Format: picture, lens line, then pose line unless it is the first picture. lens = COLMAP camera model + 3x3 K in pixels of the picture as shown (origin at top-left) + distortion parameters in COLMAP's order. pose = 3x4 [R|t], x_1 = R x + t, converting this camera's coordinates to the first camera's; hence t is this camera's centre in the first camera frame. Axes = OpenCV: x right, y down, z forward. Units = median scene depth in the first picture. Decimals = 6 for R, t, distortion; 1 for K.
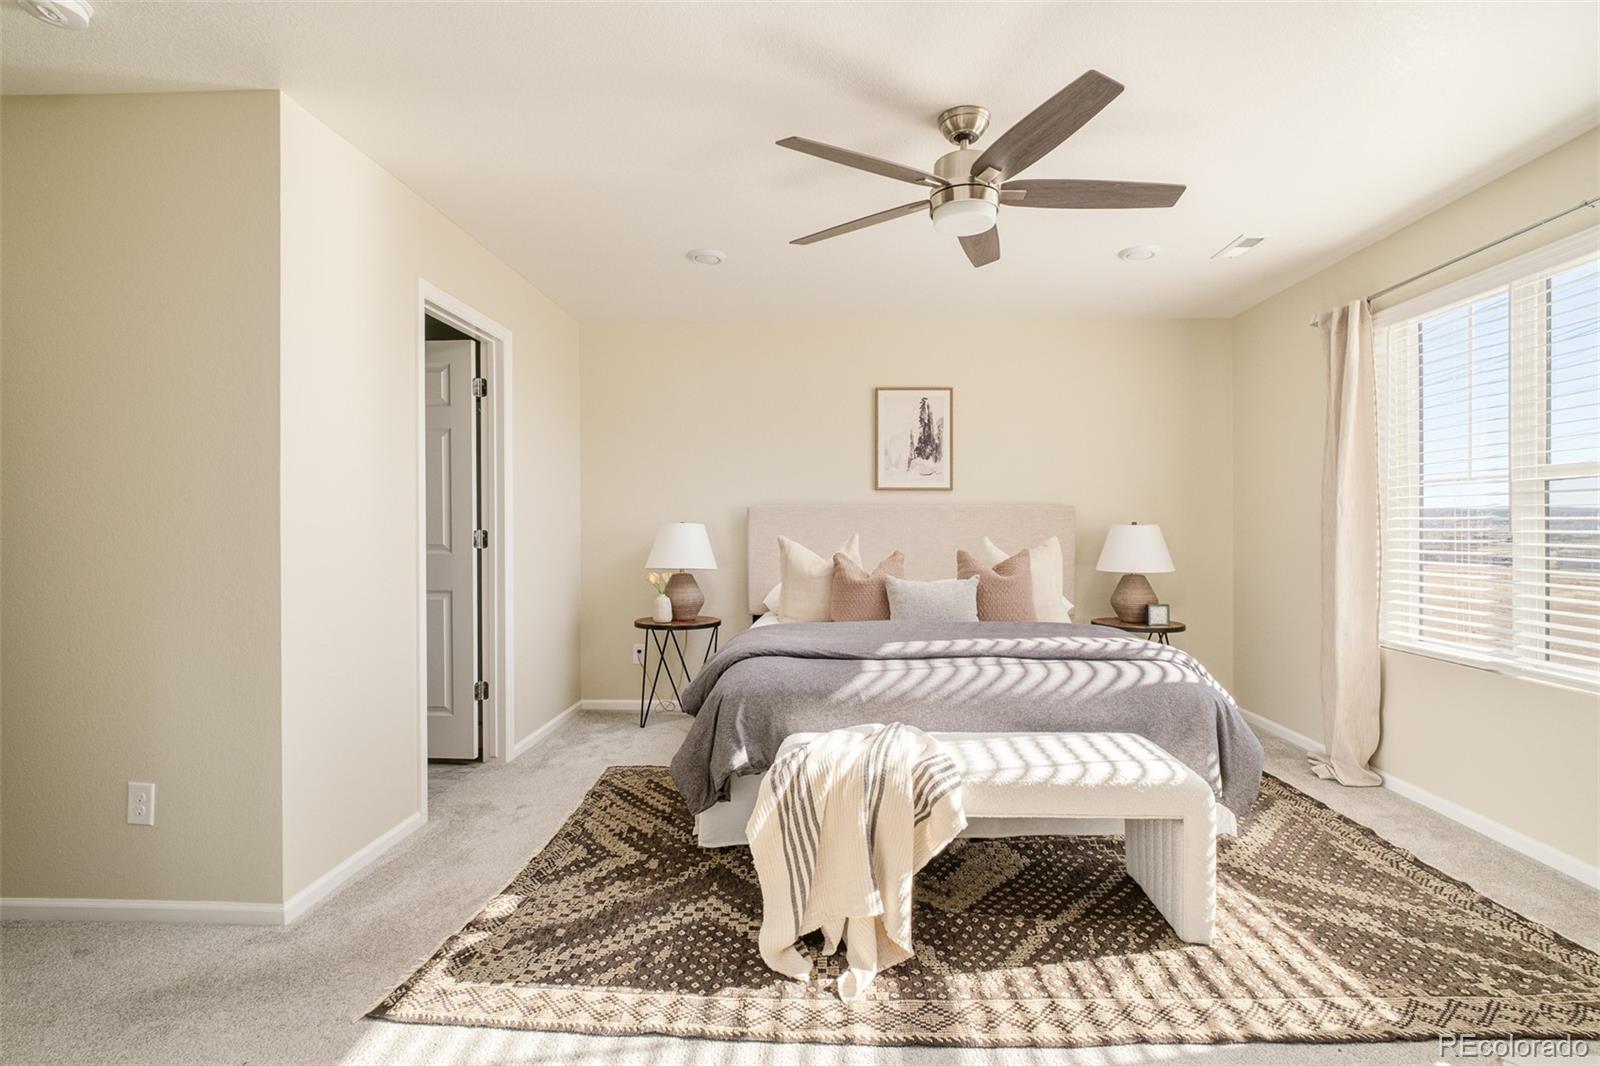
lens RADIAL K [[748.1, 0, 813.4], [0, 748.1, 536.2], [0, 0, 1]] dist [-0.001242, -0.001296]
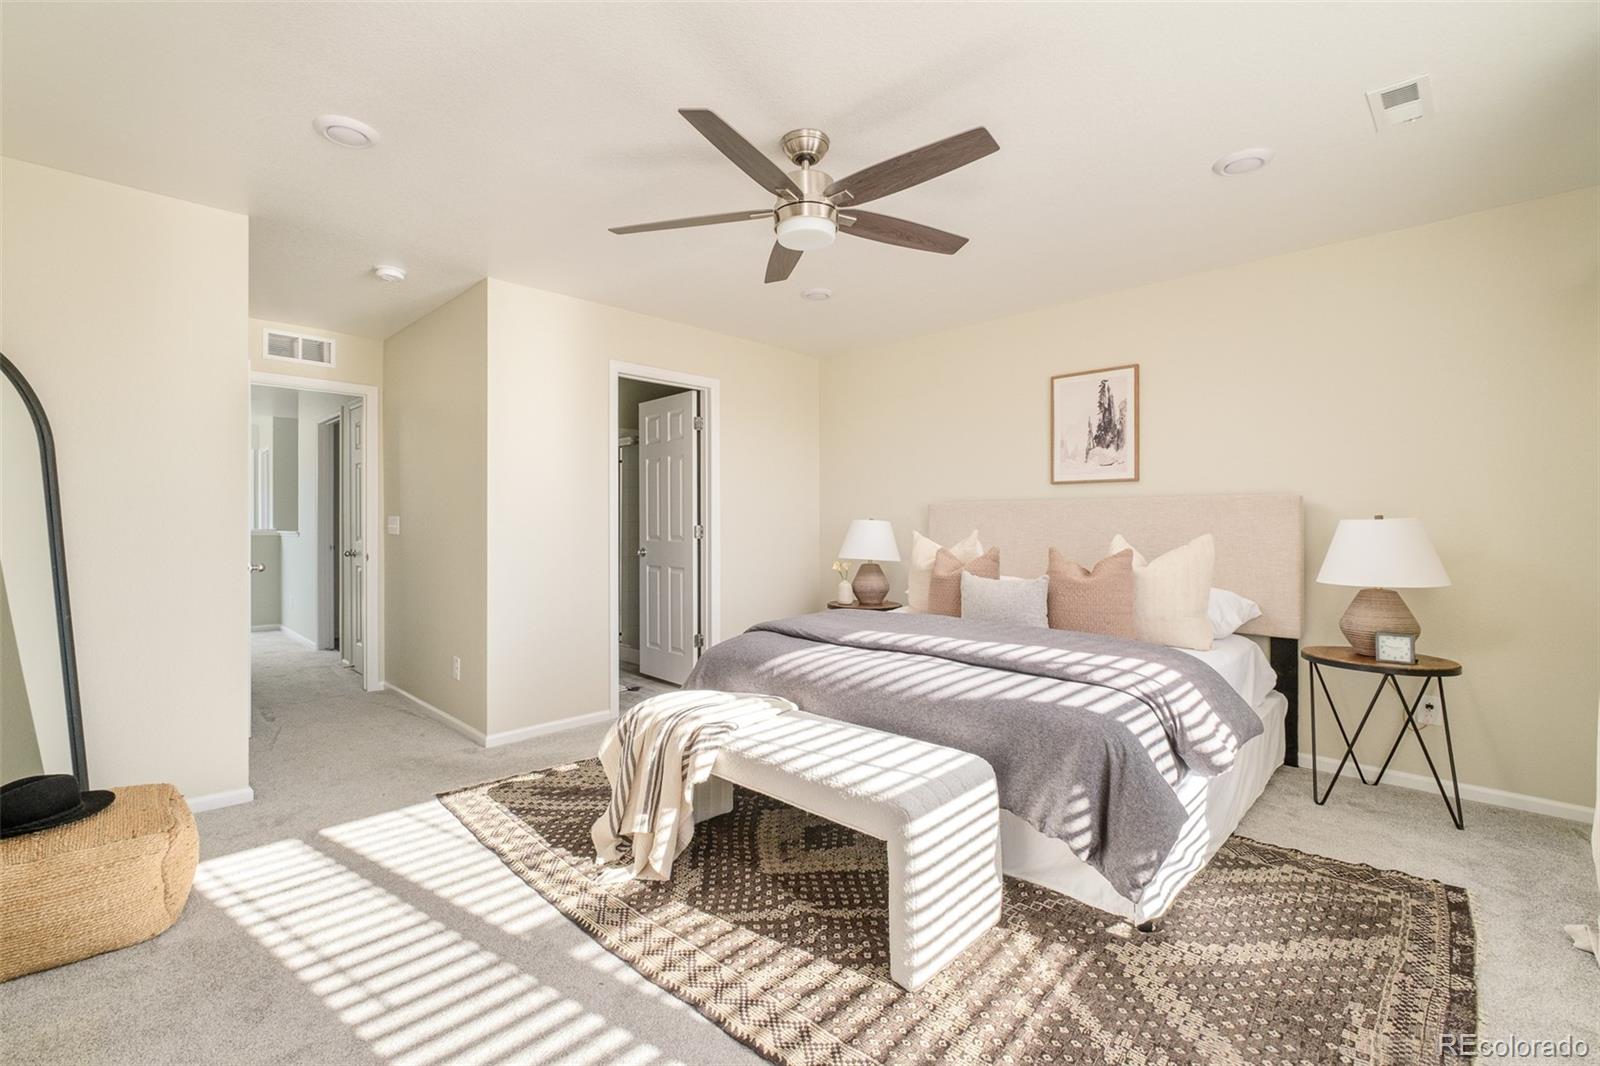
lens RADIAL K [[685.5, 0, 792.6], [0, 685.5, 531.3], [0, 0, 1]] dist [-0.002174, -0.000400]
pose [[0.737742, 0.006072, -0.675055, 0.891492], [-0.007007, 0.999975, 0.001336, -0.001180], [0.675046, 0.003745, 0.737766, 0.277798]]
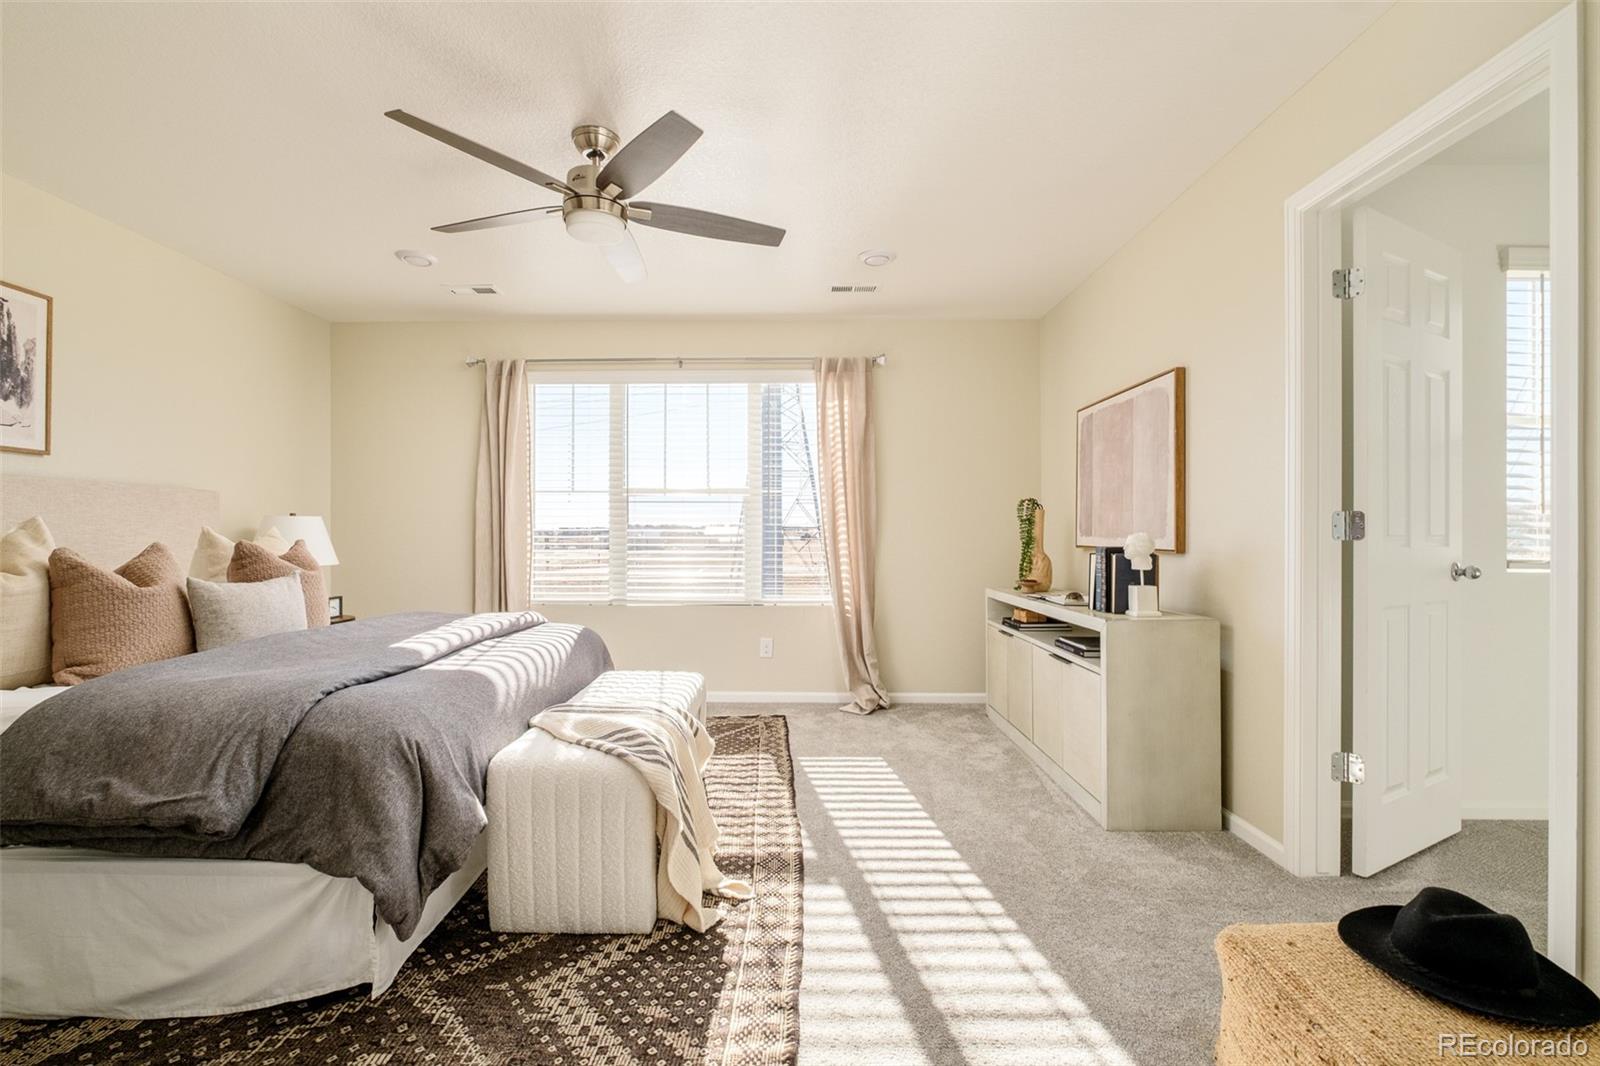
lens RADIAL K [[685.5, 0, 792.6], [0, 685.5, 531.3], [0, 0, 1]] dist [-0.002174, -0.000400]
pose [[-0.020052, 0.007700, 0.999769, -0.864990], [0.010250, 0.999919, -0.007496, 0.031919], [-0.999746, 0.010097, -0.020129, 0.765851]]
